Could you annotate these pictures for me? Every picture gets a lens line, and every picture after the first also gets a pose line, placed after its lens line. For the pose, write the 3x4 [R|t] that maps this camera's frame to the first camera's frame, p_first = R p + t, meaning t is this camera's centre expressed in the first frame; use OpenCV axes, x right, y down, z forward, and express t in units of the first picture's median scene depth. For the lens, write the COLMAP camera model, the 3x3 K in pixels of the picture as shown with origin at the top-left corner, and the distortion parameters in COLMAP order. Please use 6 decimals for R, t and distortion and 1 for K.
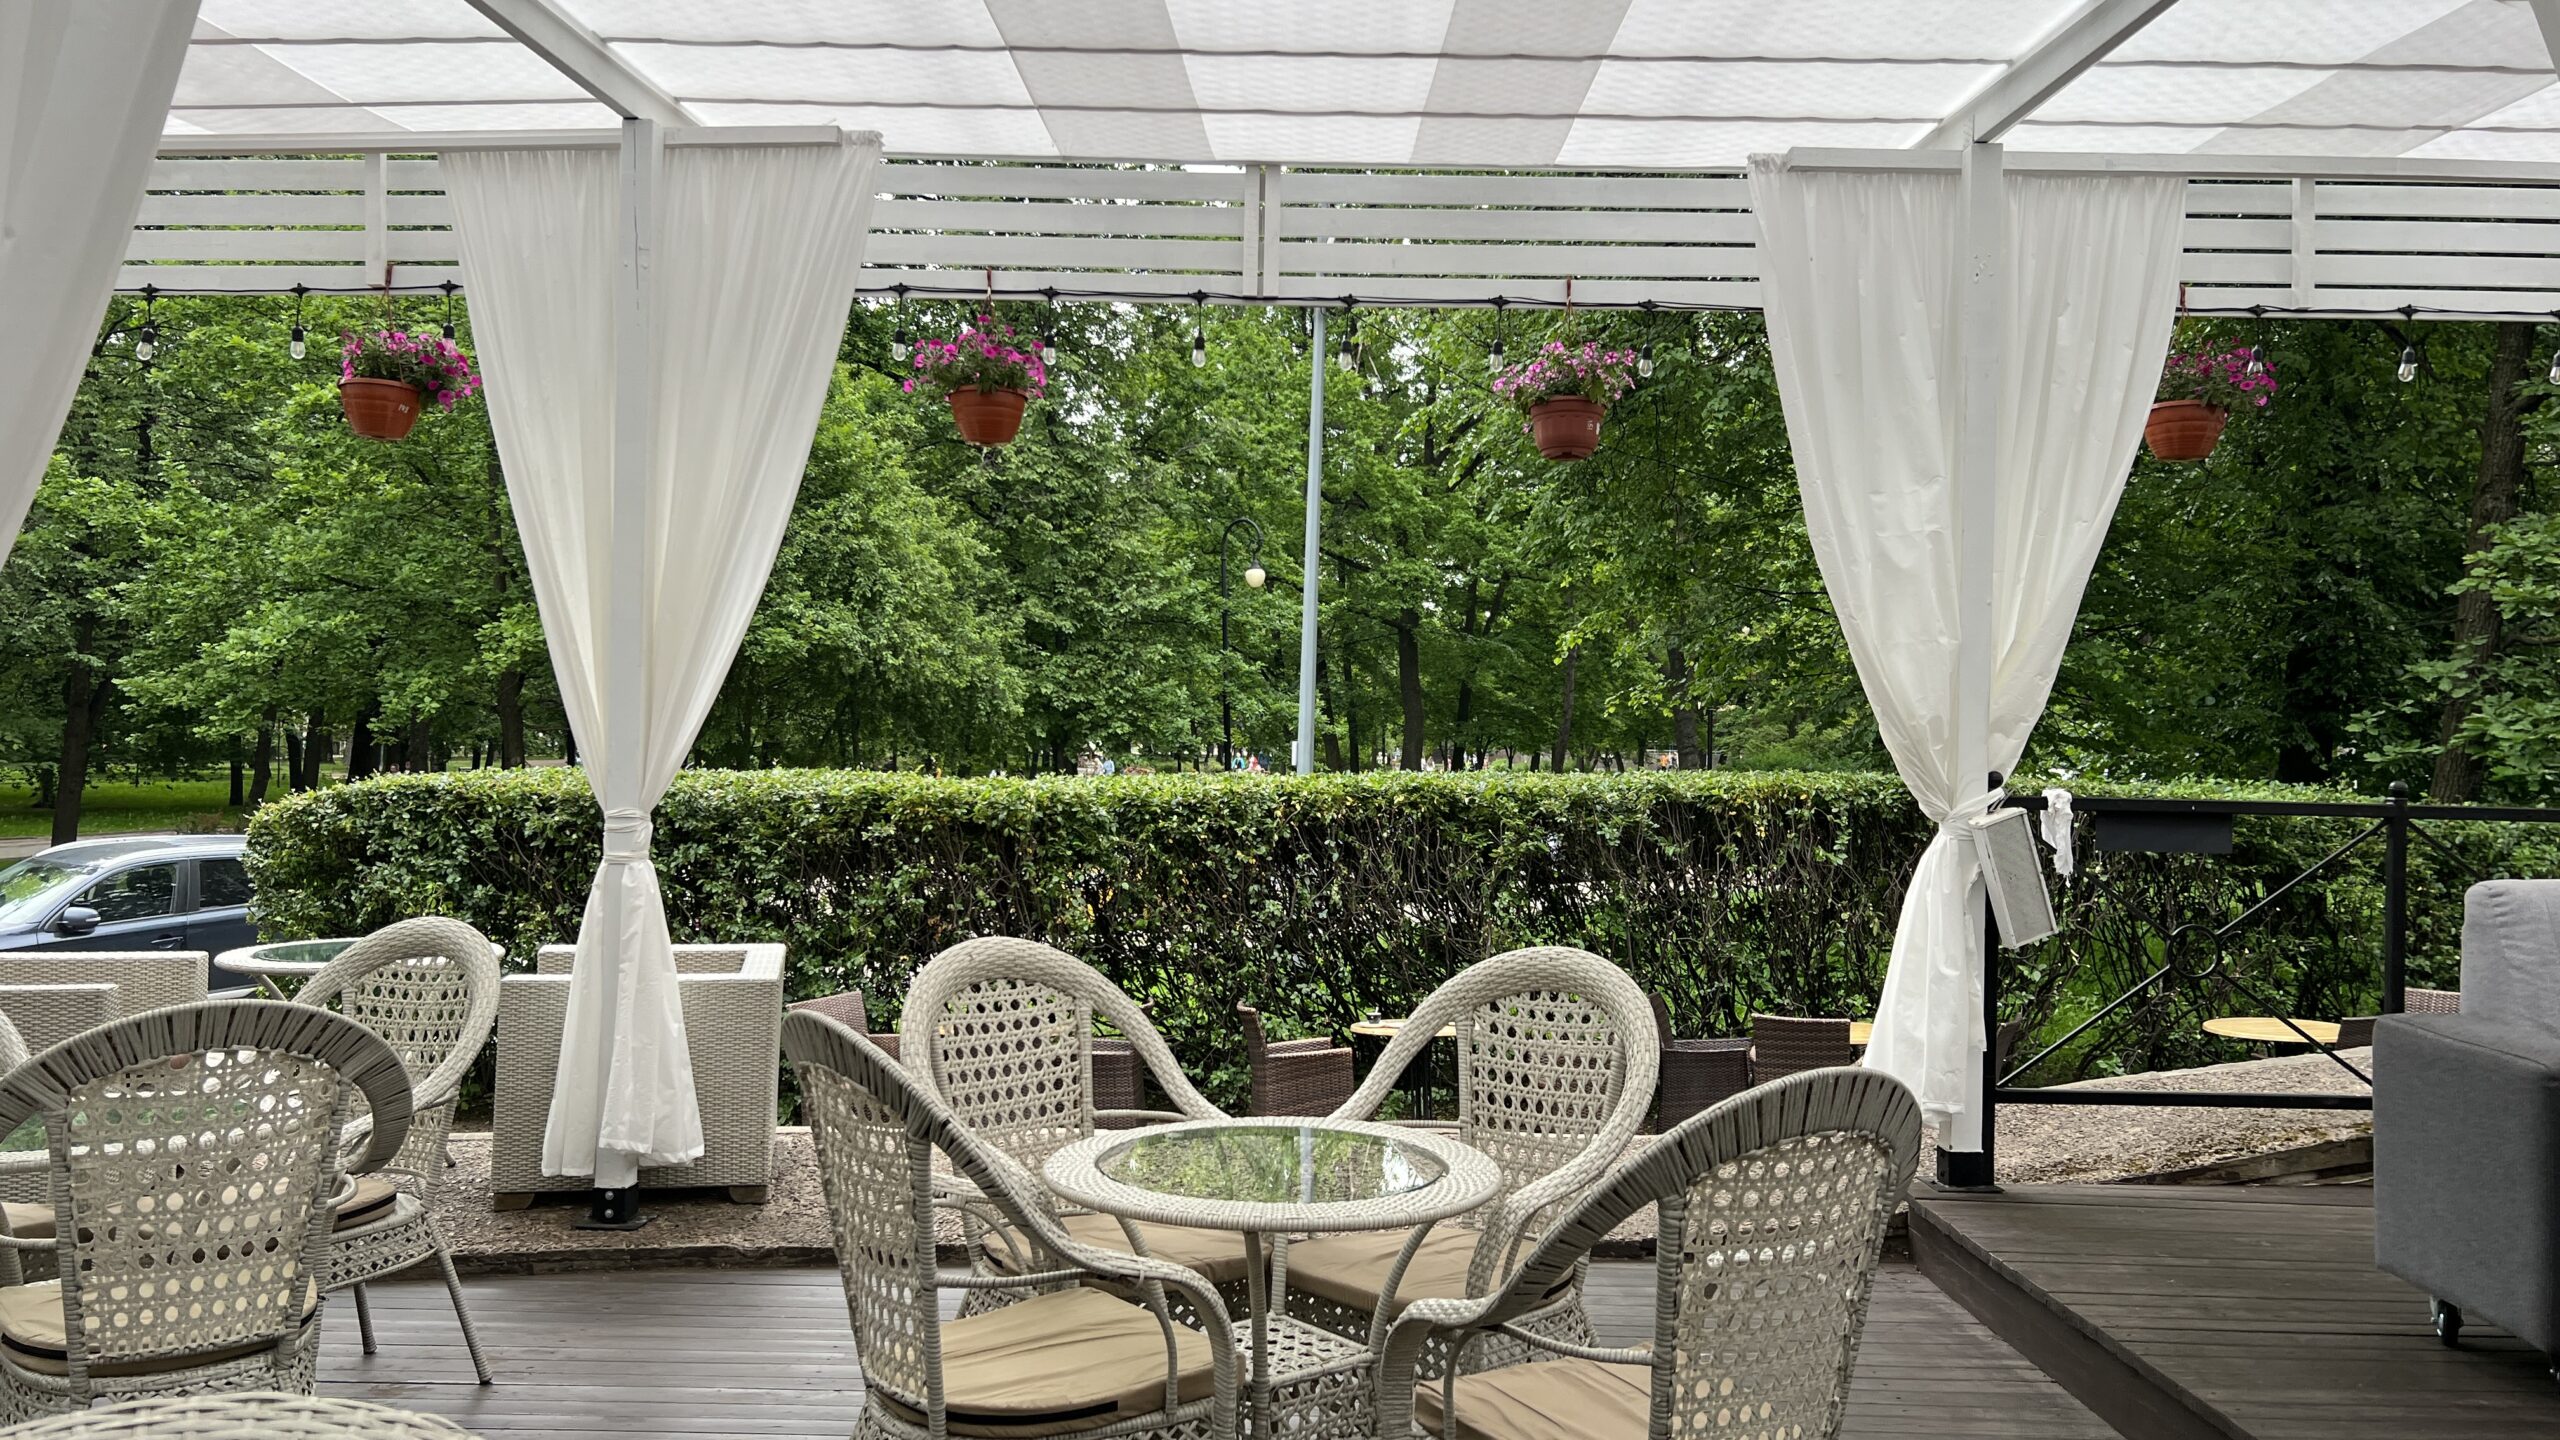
lens RADIAL K [[1857.1, 0, 1246.9], [0, 1857.1, 715.1], [0, 0, 1]] dist [0.004415, -0.006939]
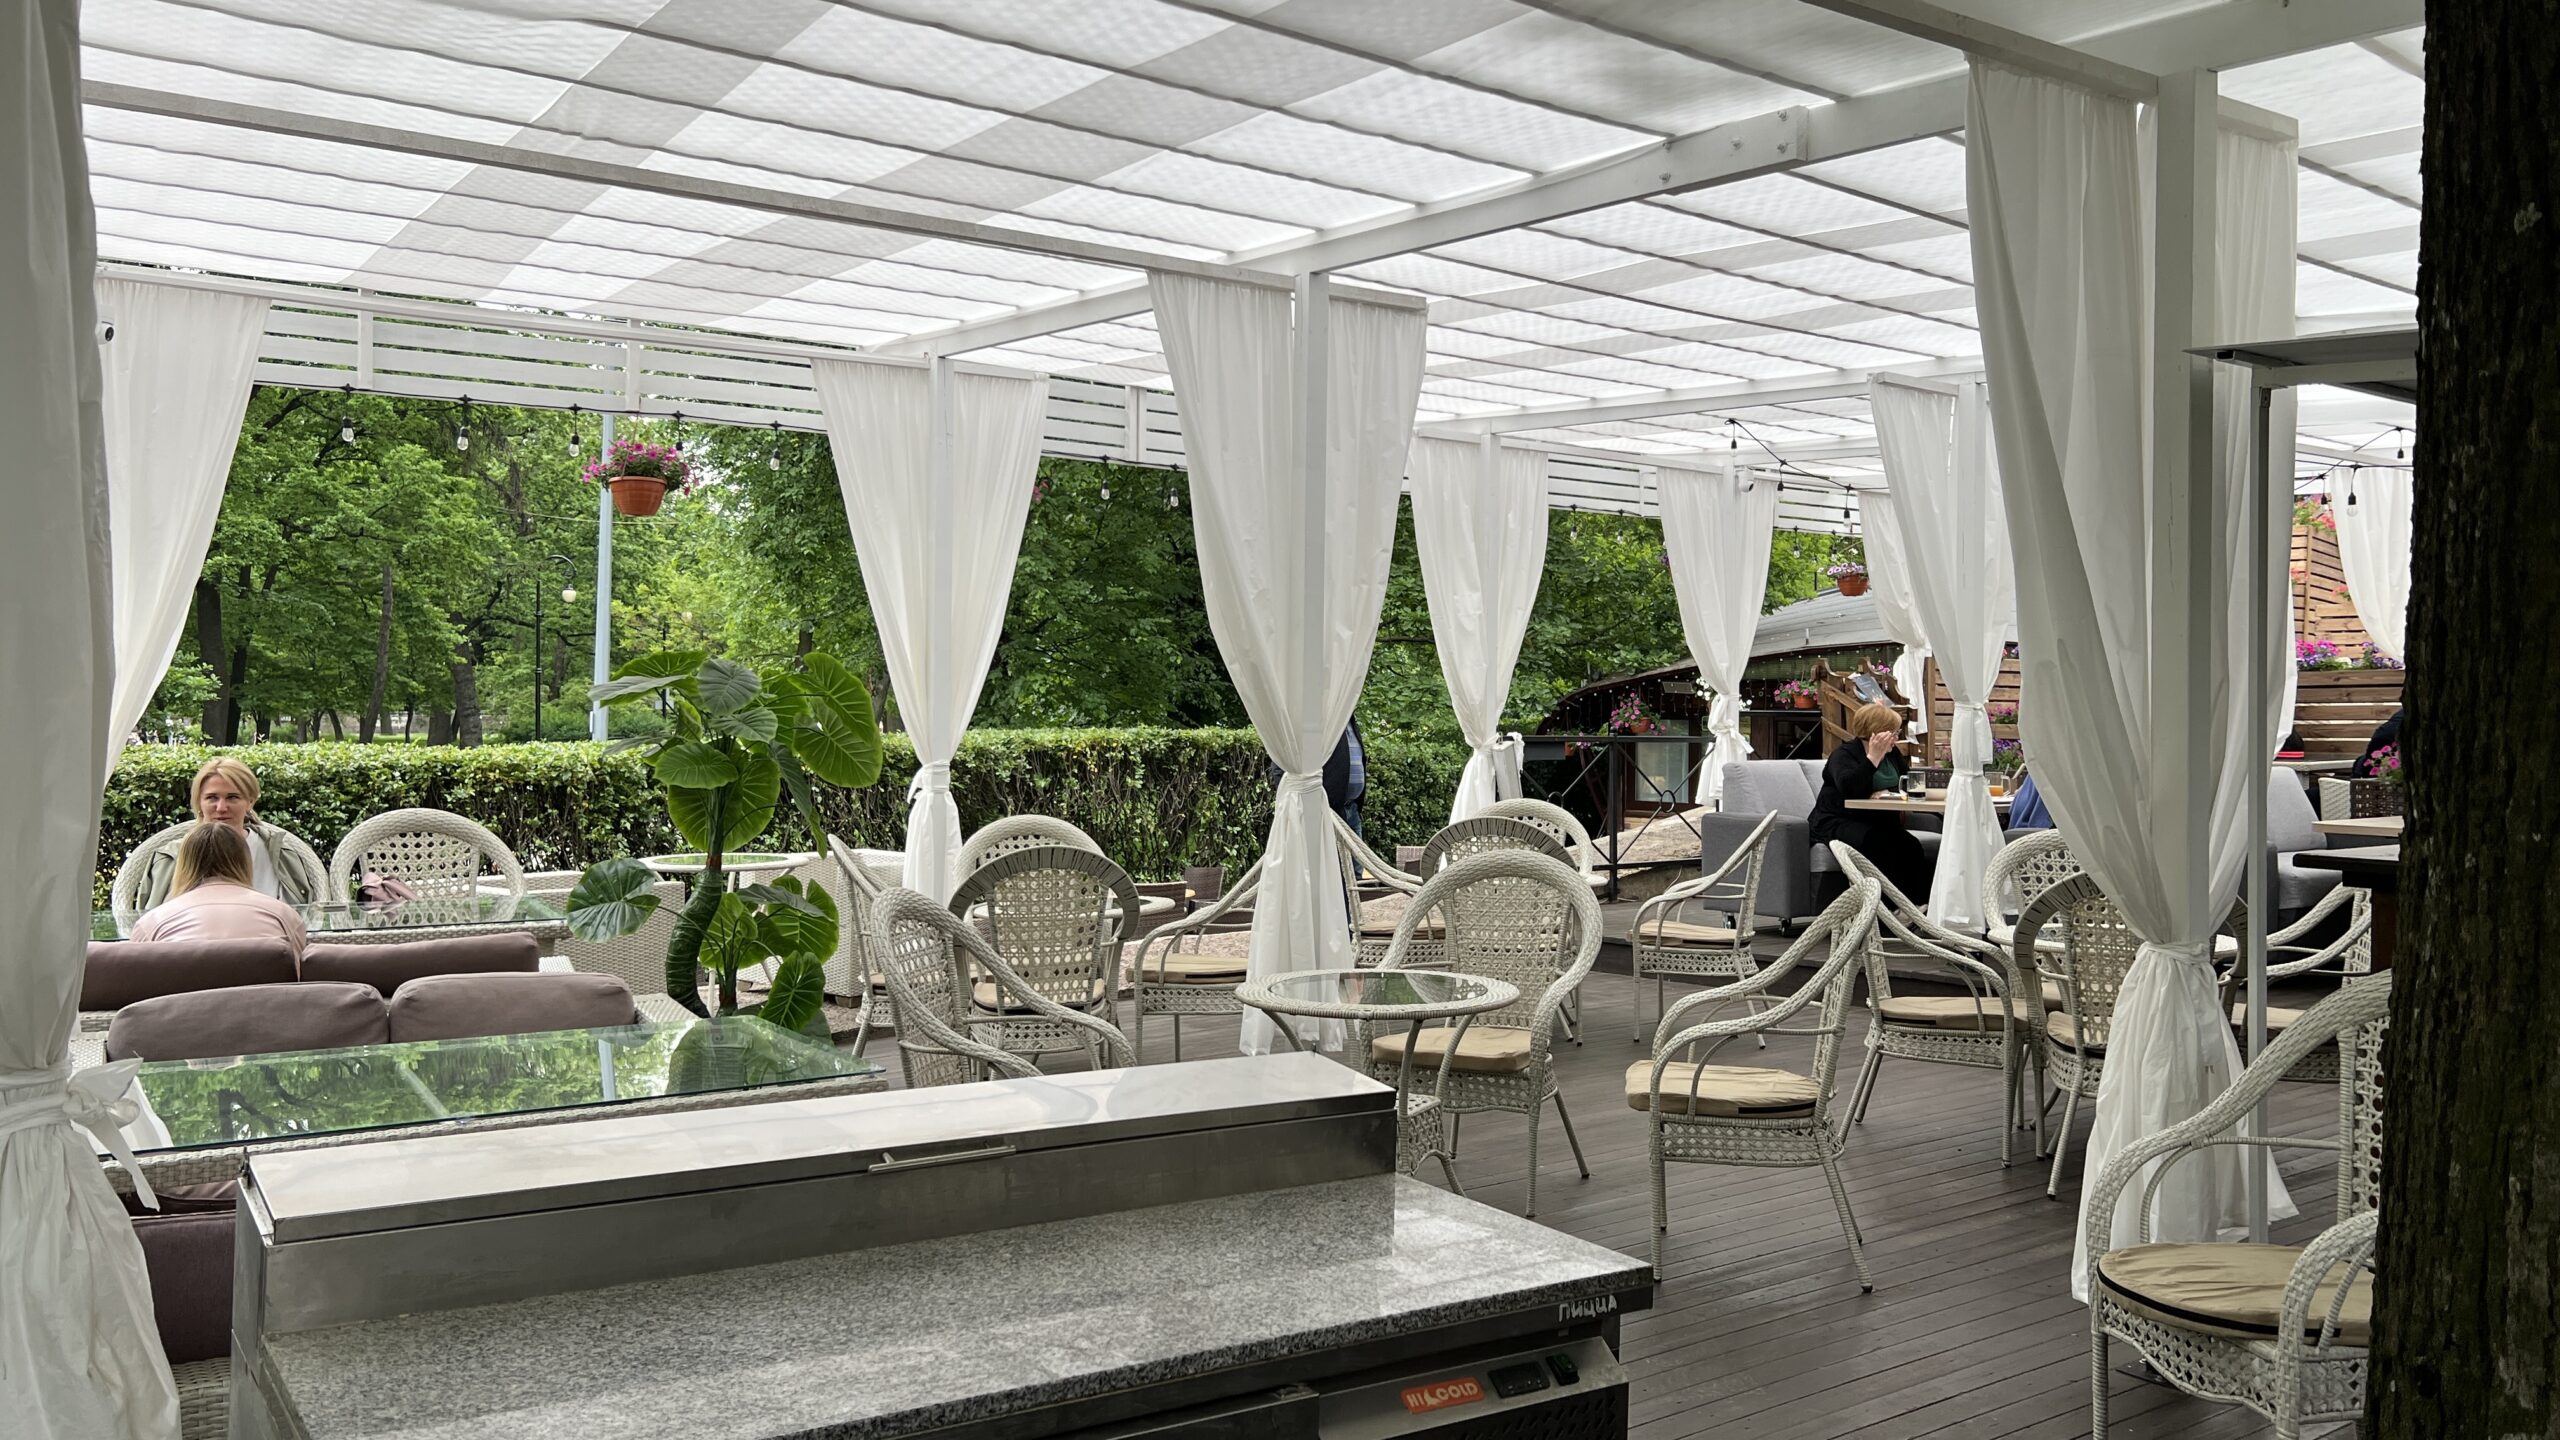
lens RADIAL K [[1857.1, 0, 1246.9], [0, 1857.1, 715.1], [0, 0, 1]] dist [0.004415, -0.006939]
pose [[0.783670, -0.014710, 0.621003, -0.995472], [0.001234, 0.999754, 0.022124, -0.023898], [-0.621176, -0.016571, 0.783496, -0.443758]]
